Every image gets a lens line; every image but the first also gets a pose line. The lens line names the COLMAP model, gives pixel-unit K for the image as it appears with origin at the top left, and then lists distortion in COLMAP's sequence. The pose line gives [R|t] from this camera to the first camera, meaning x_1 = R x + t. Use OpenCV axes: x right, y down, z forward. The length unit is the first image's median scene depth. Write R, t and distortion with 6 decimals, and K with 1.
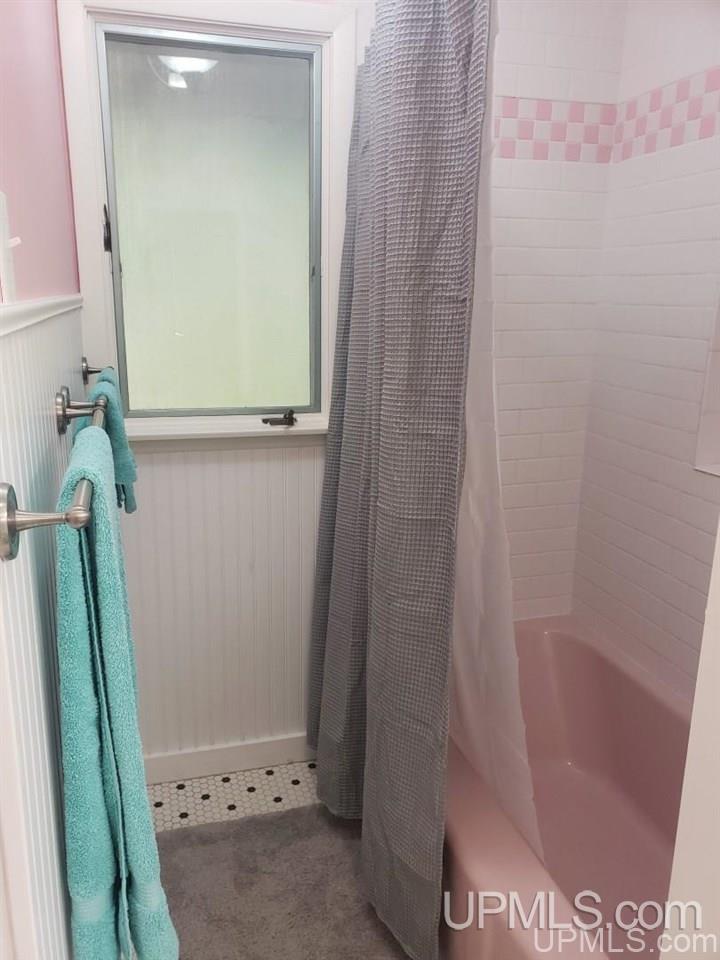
lens RADIAL K [[792.1, 0, 360.0], [0, 792.1, 480.0], [0, 0, 1]] dist [0.015075, 0.008193]
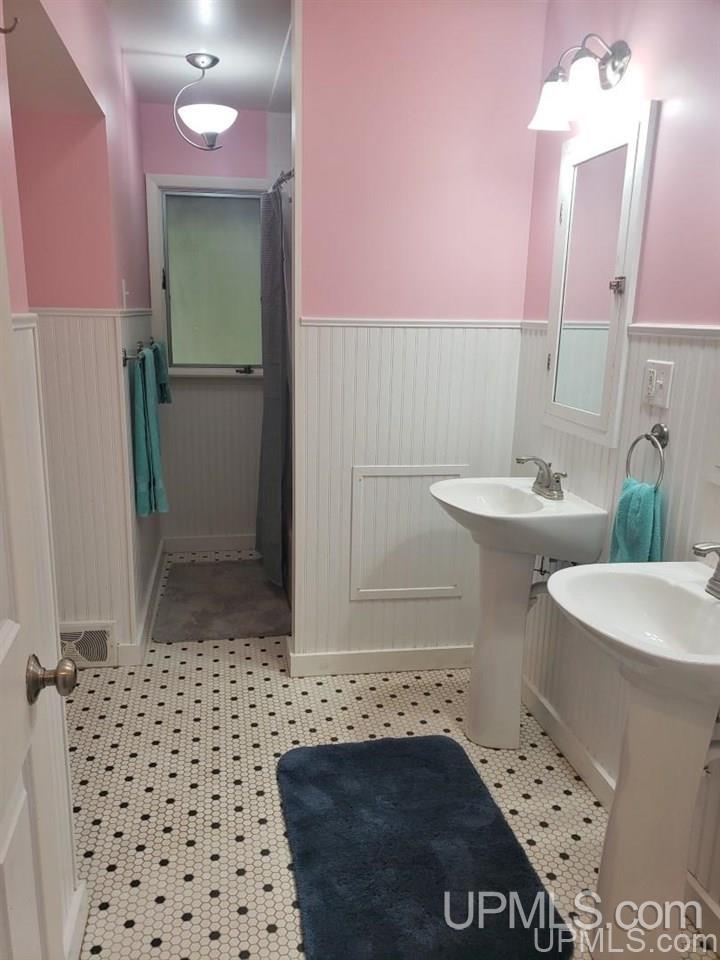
lens RADIAL K [[737.0, 0, 360.0], [0, 737.0, 480.0], [0, 0, 1]] dist [0.001017, -0.000620]
pose [[0.996568, 0.027334, -0.078132, 0.393924], [-0.028410, 0.999516, -0.012696, 0.248188], [0.077747, 0.014872, 0.996862, -0.975285]]
